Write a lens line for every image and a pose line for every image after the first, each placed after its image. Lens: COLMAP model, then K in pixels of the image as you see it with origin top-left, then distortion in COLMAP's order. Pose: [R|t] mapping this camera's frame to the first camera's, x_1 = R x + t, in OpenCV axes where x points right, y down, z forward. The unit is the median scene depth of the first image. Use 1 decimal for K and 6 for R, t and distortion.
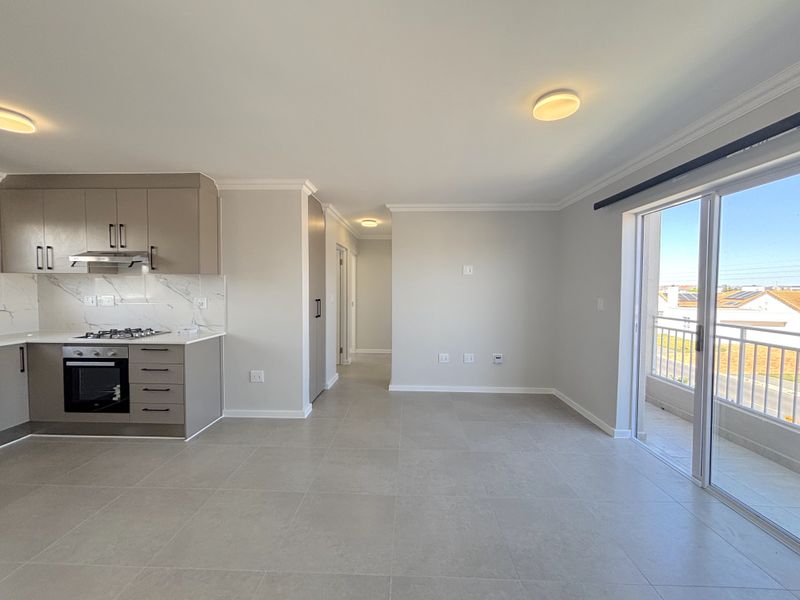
lens RADIAL K [[320.8, 0, 399.5], [0, 320.8, 299.1], [0, 0, 1]] dist [0.009562, -0.005432]
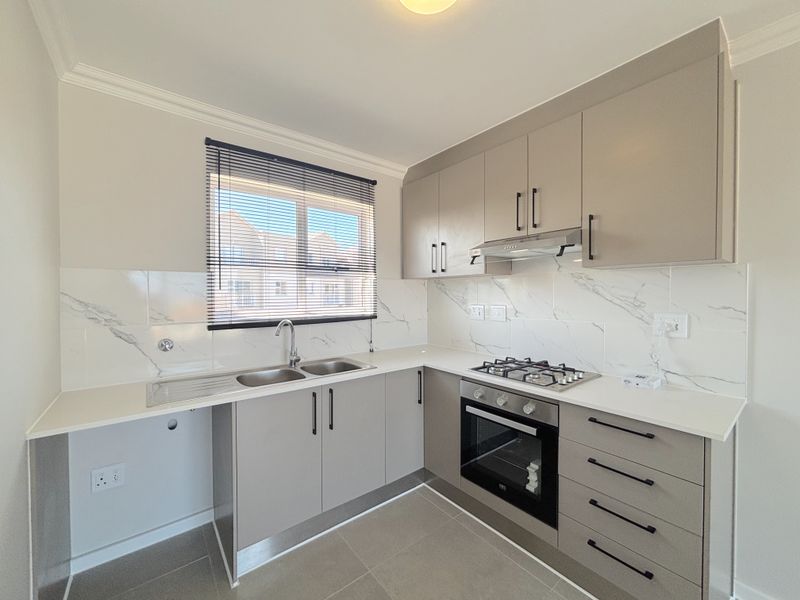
lens RADIAL K [[320.8, 0, 399.5], [0, 320.8, 299.1], [0, 0, 1]] dist [0.009562, -0.005432]
pose [[0.644300, 0.003021, -0.764767, -0.531039], [-0.020573, 0.999699, -0.013382, -0.012556], [0.764496, 0.024356, 0.644168, 0.397265]]
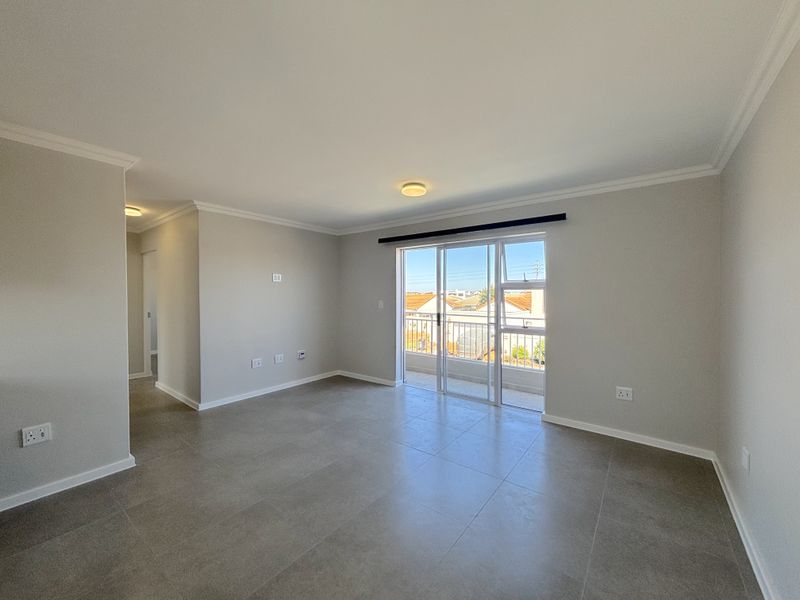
lens RADIAL K [[320.8, 0, 399.5], [0, 320.8, 299.1], [0, 0, 1]] dist [0.009562, -0.005432]
pose [[0.583197, -0.018926, 0.812111, -0.559567], [0.030644, 0.999530, 0.001287, -0.008930], [-0.811753, 0.024135, 0.583502, 0.032992]]
